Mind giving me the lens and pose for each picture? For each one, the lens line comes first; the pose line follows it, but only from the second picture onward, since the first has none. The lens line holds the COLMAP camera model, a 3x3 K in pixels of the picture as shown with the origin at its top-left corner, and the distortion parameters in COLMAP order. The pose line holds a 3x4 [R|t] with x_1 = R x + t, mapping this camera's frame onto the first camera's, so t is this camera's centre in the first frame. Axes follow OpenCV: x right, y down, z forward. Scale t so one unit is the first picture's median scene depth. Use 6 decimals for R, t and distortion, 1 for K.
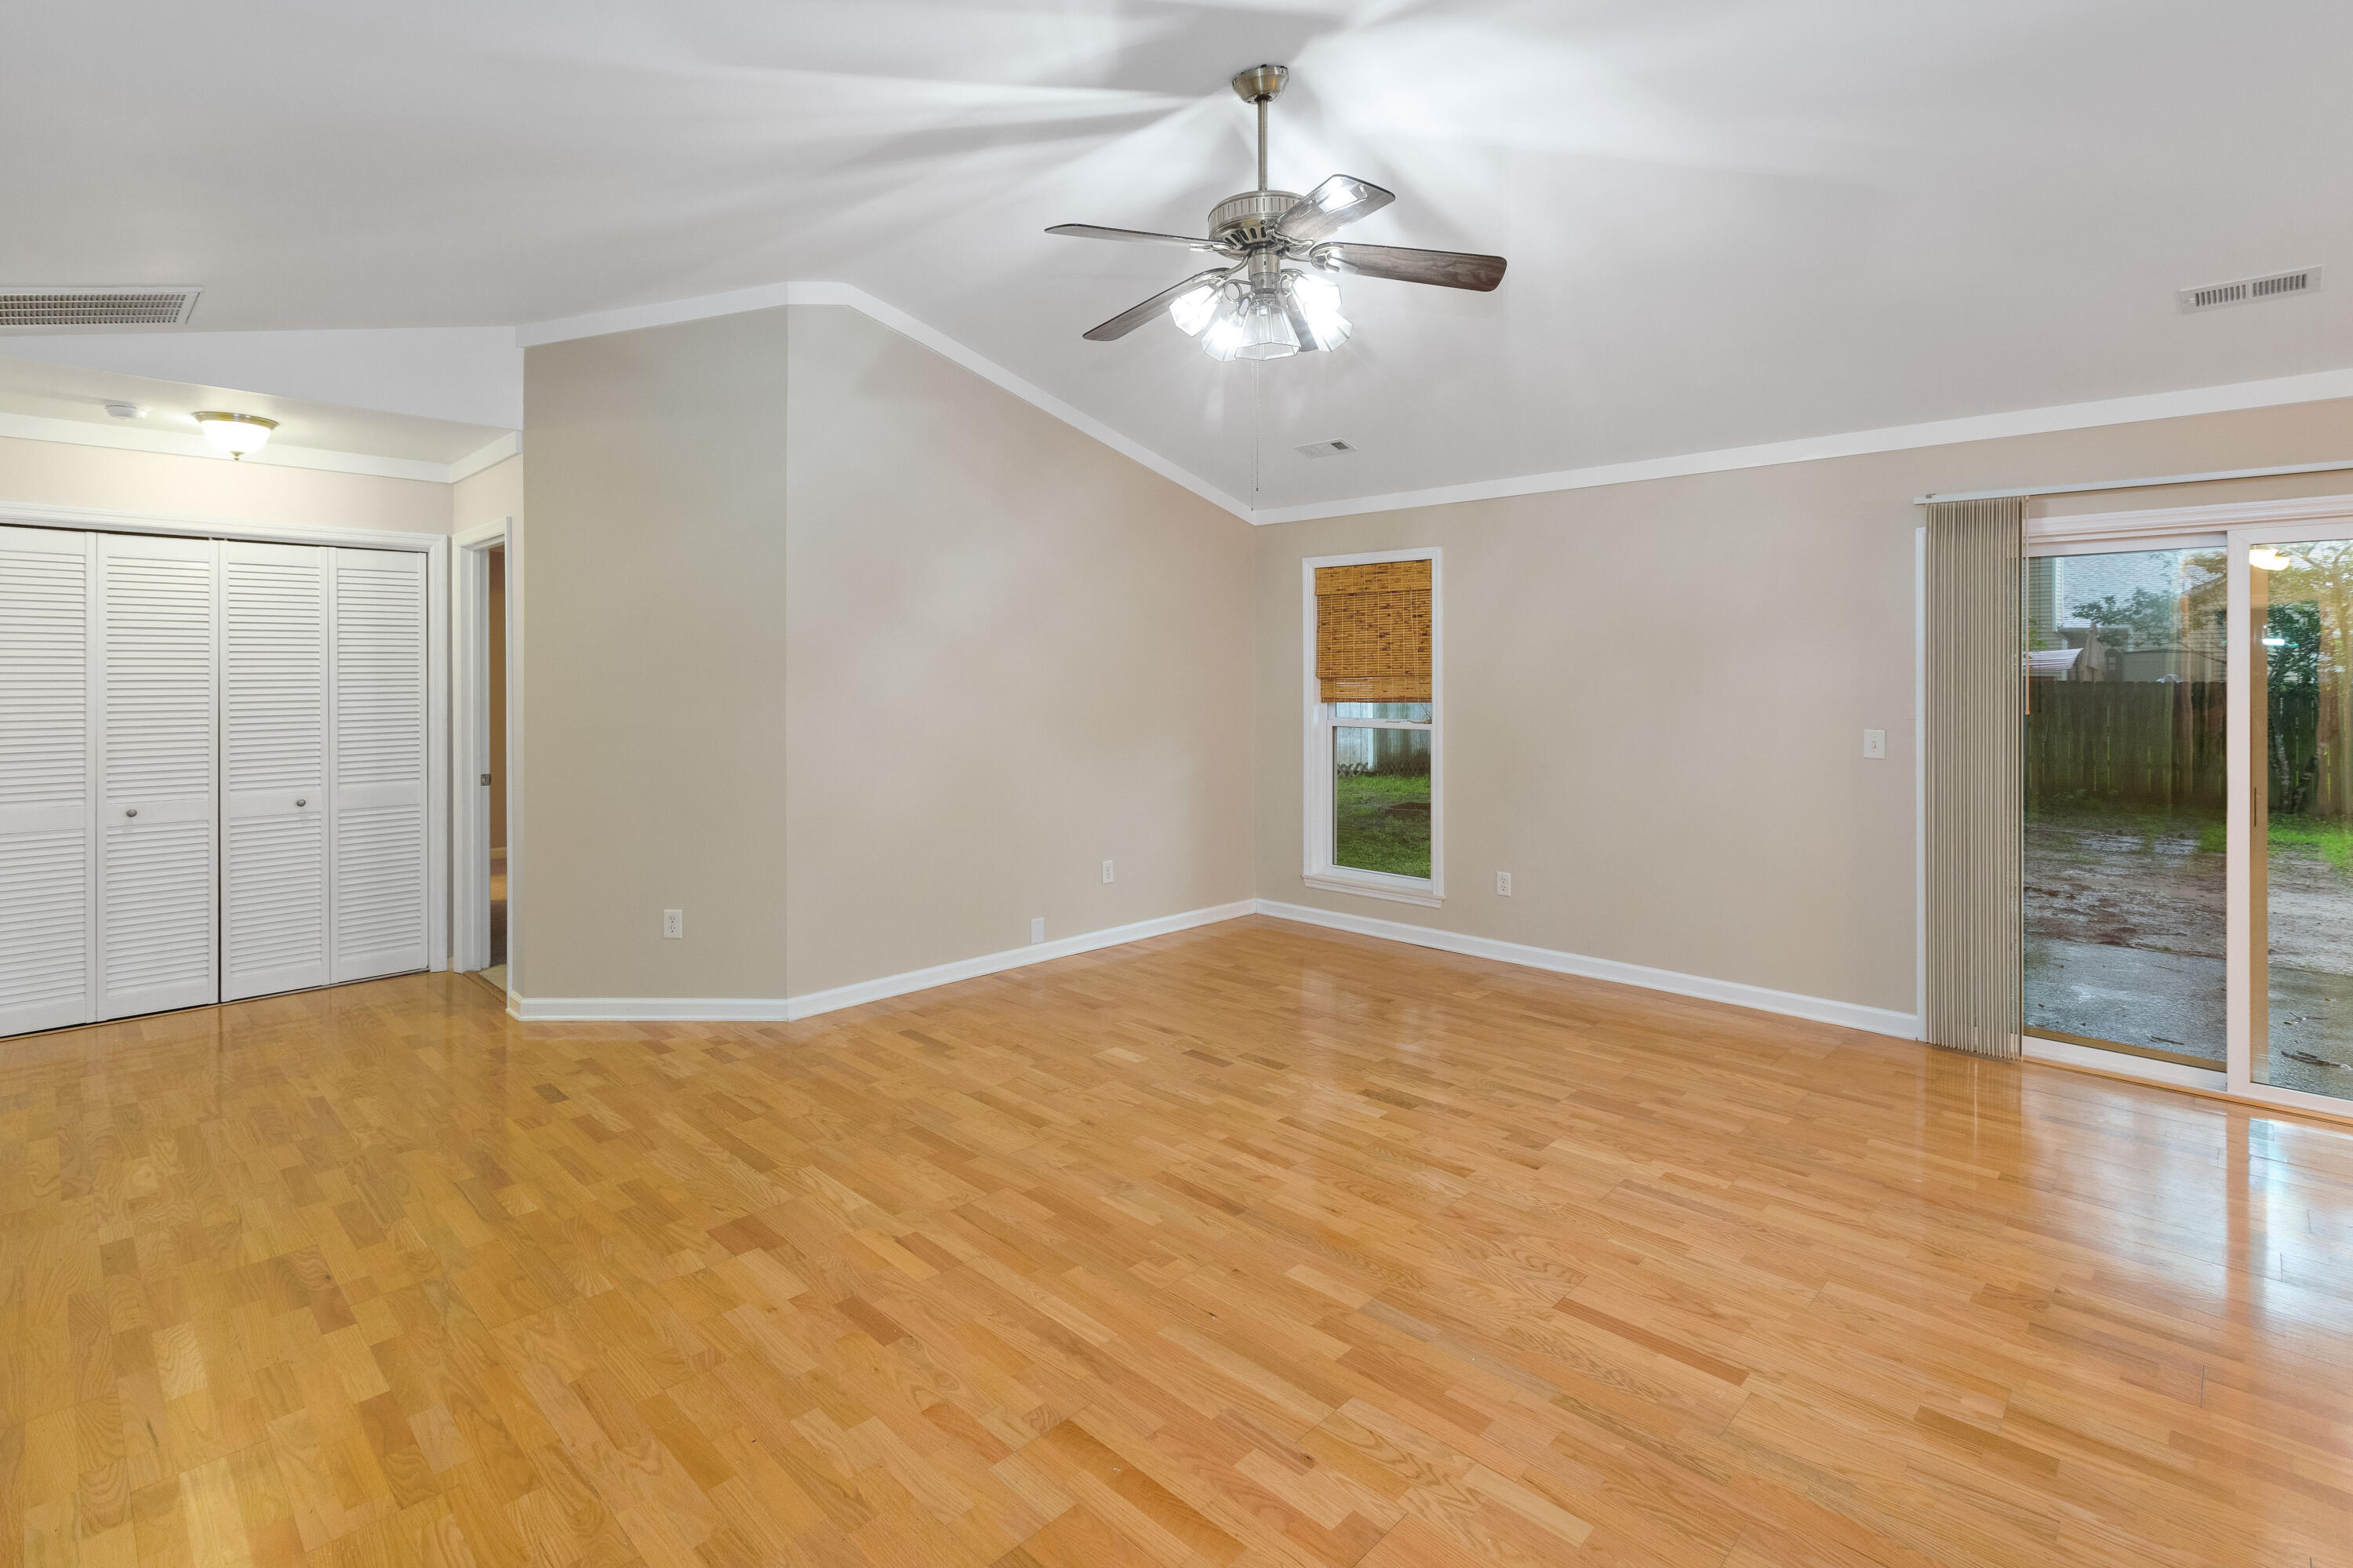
lens RADIAL K [[1108.8, 0, 1182.6], [0, 1108.8, 675.0], [0, 0, 1]] dist [0.001255, -0.000306]
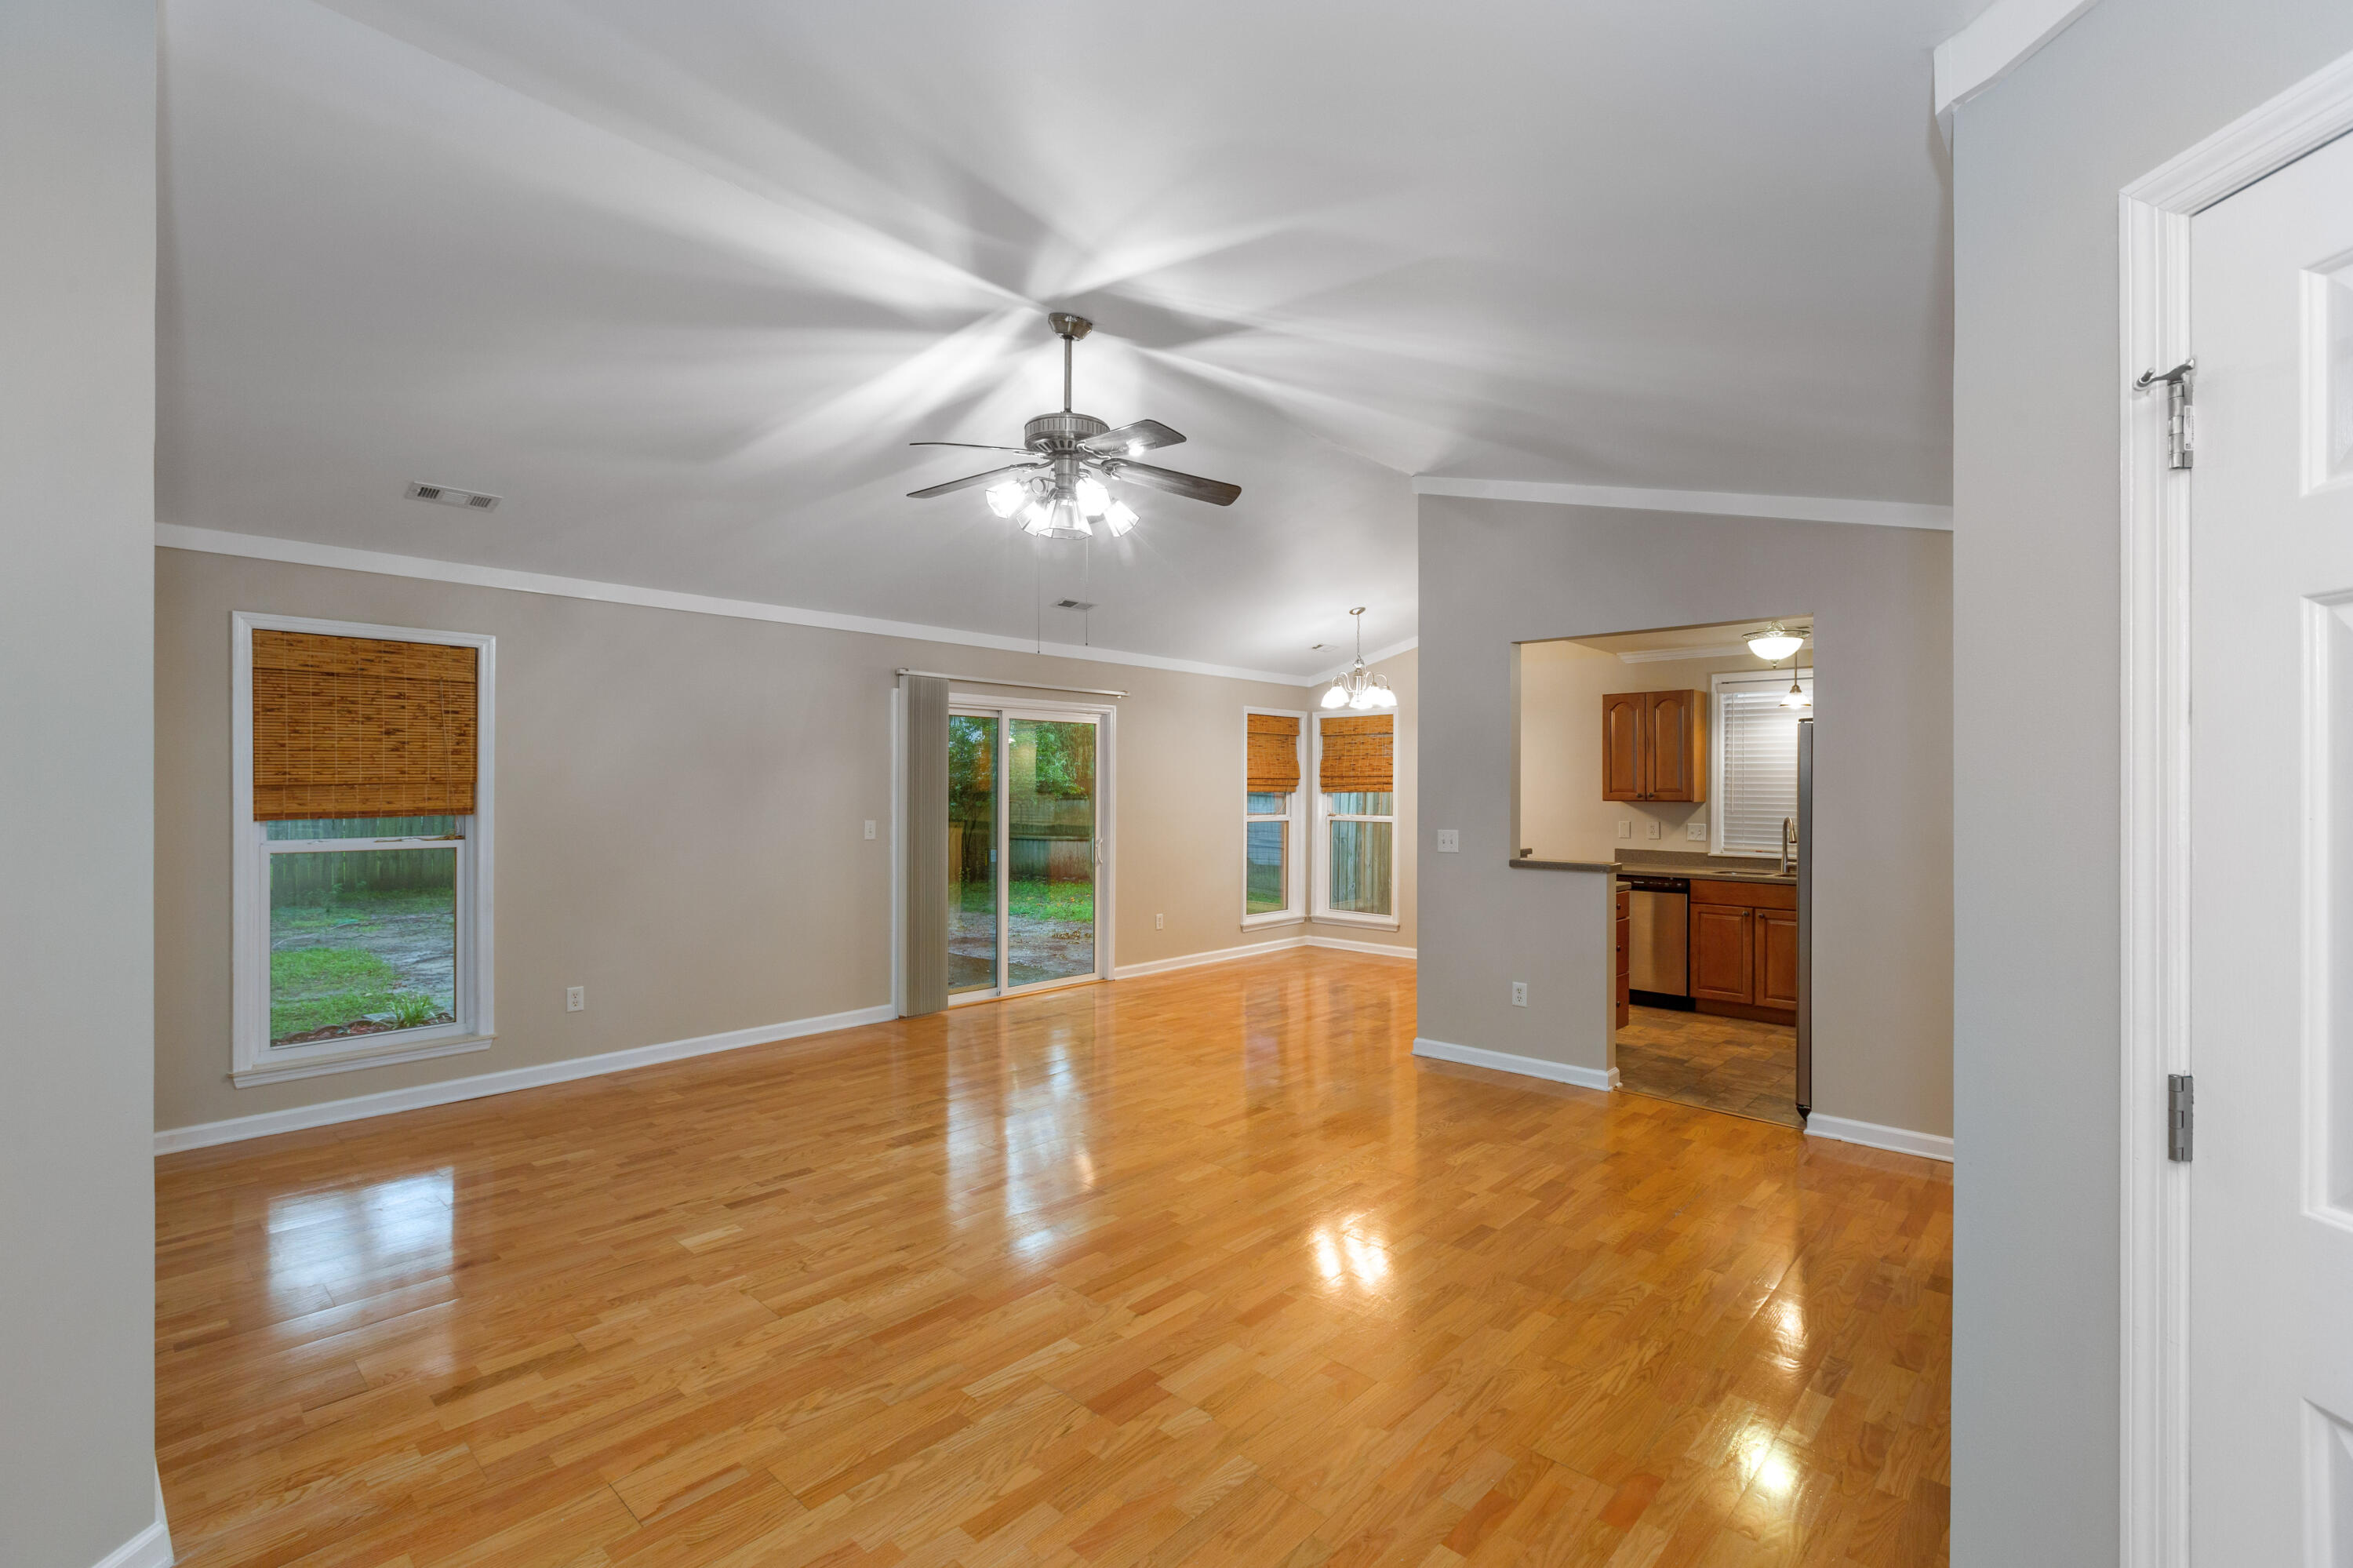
lens RADIAL K [[1050.3, 0, 1177.3], [0, 1050.3, 786.3], [0, 0, 1]] dist [0.001085, 0.000616]
pose [[-0.017310, -0.003356, 0.999845, -1.089584], [-0.006971, 0.999970, 0.003236, -0.006074], [-0.999826, -0.006914, -0.017333, 0.841968]]
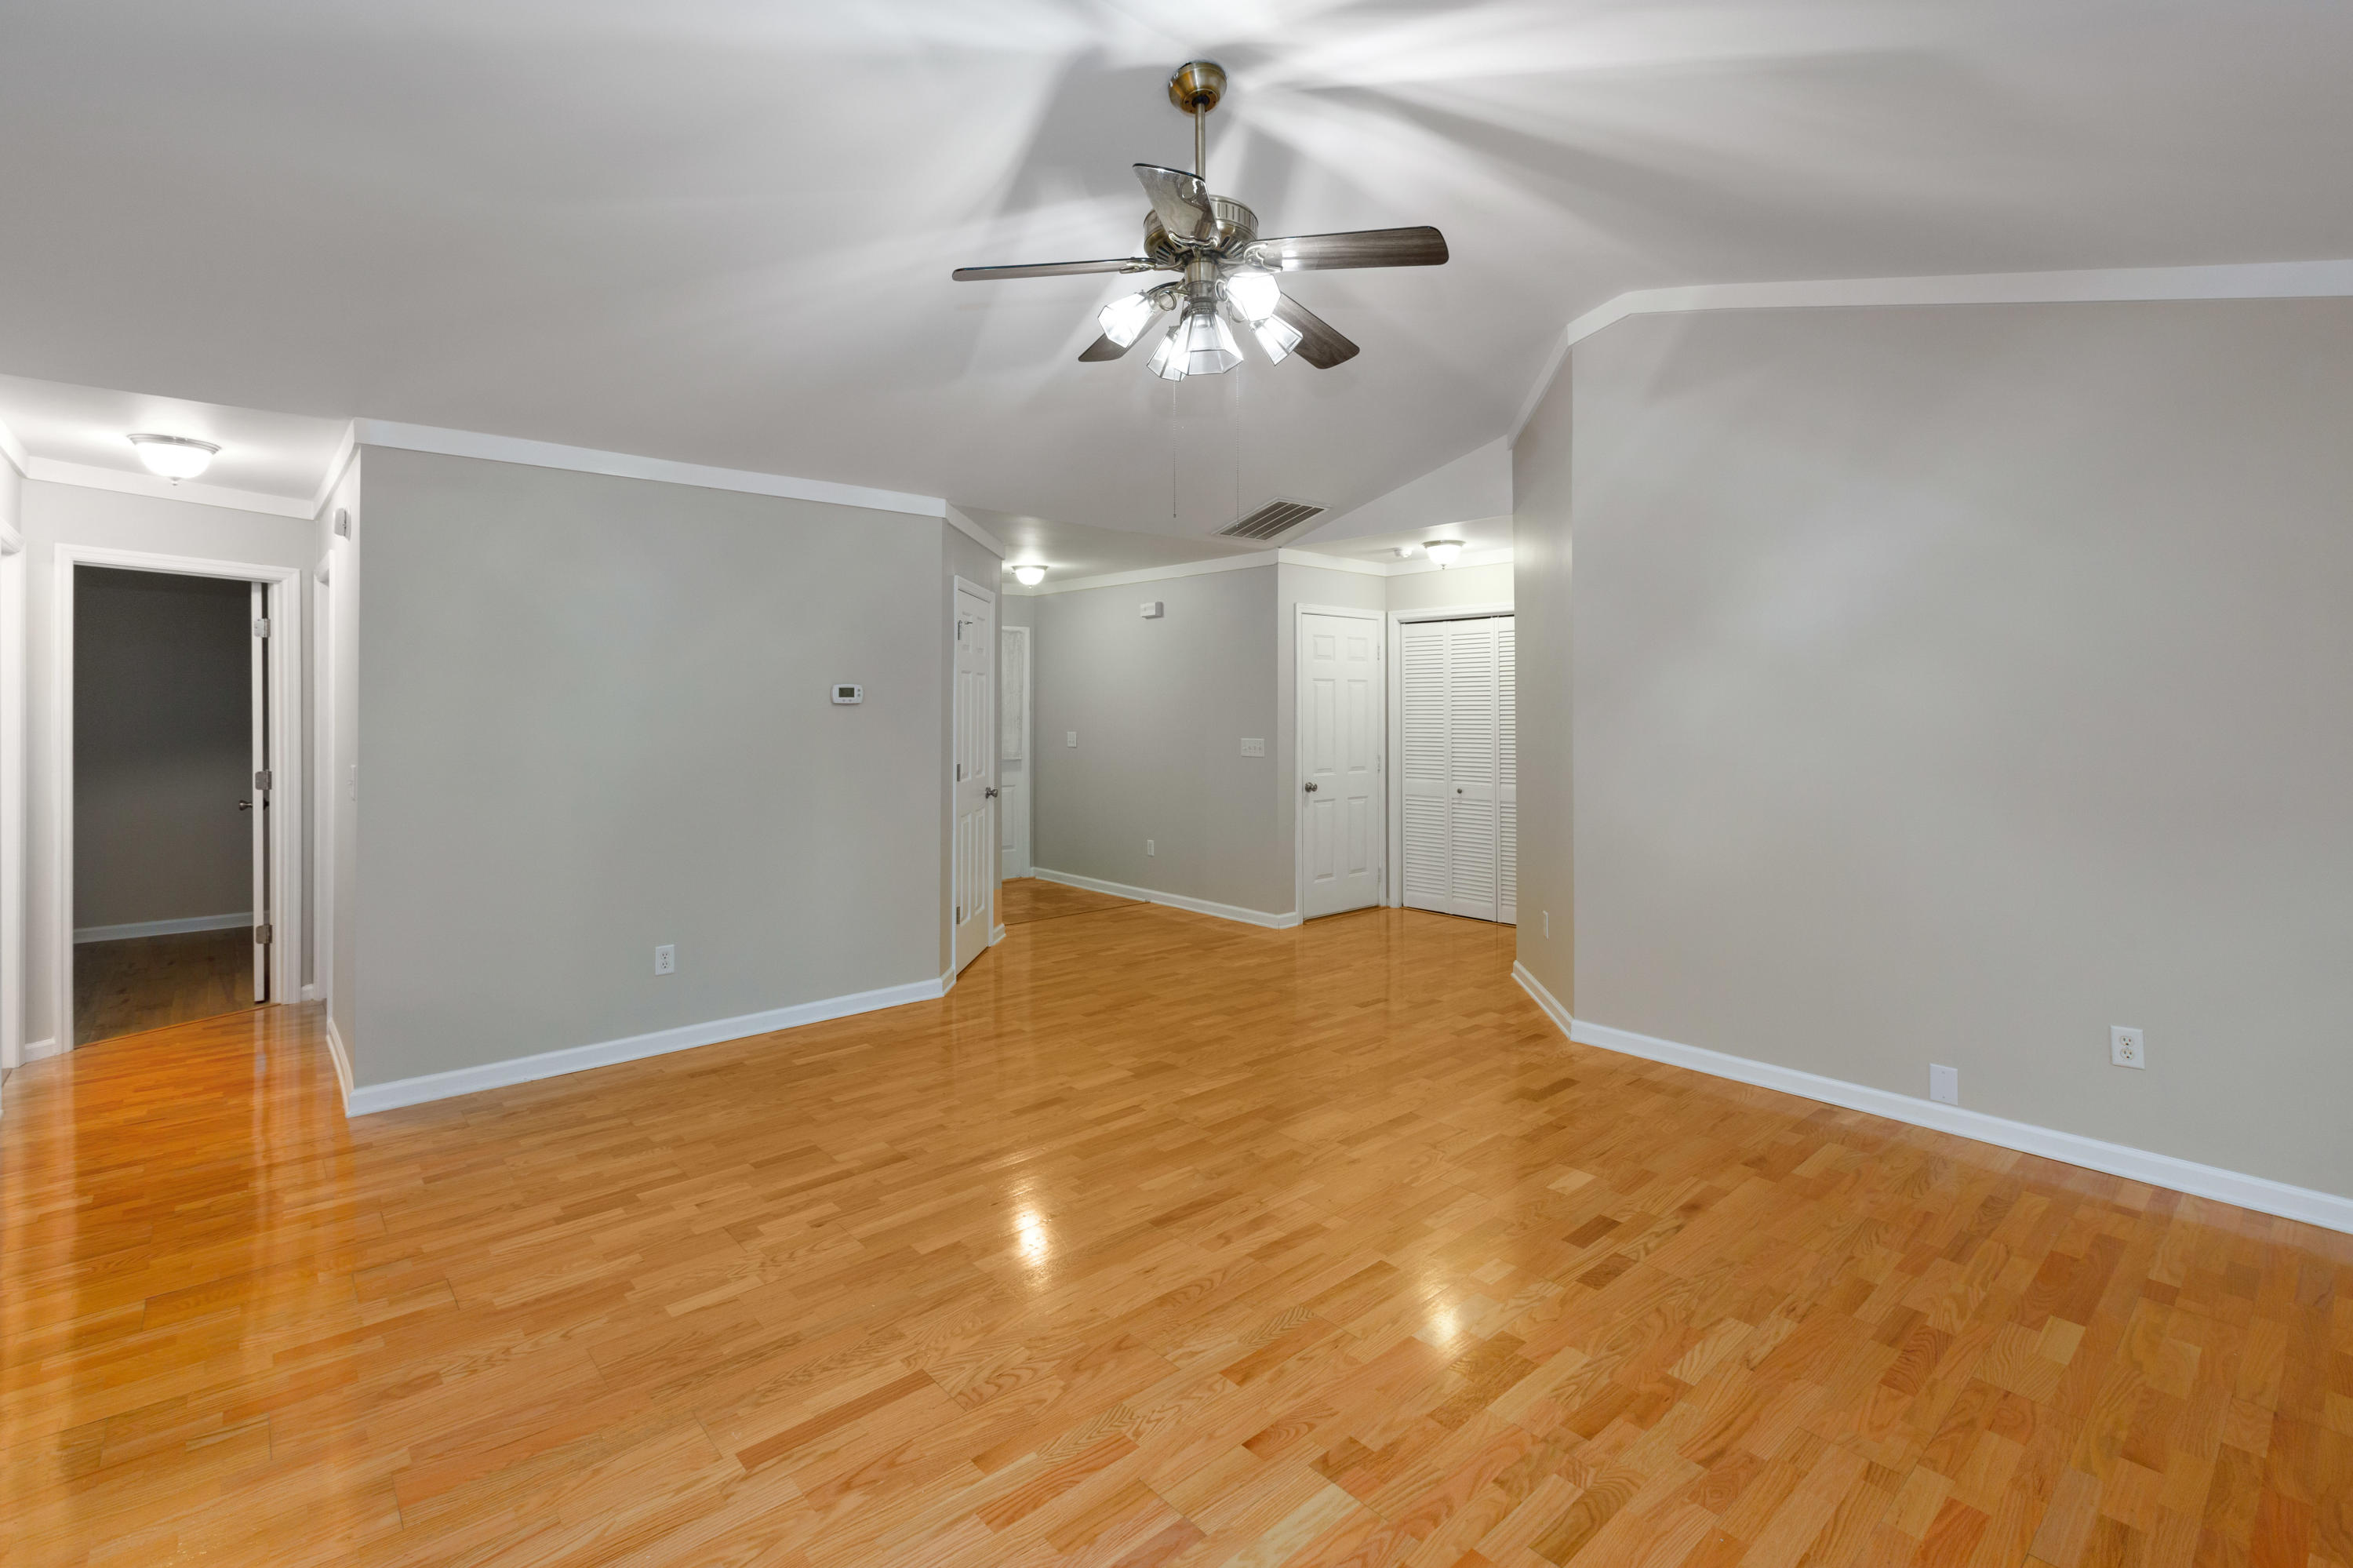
lens RADIAL K [[1080.6, 0, 1169.0], [0, 1080.6, 704.9], [0, 0, 1]] dist [-0.001175, 0.000074]
pose [[-0.086505, -0.004843, -0.996240, 0.953763], [0.002960, 0.999983, -0.005118, 0.003550], [0.996247, -0.003392, -0.086489, 0.993037]]
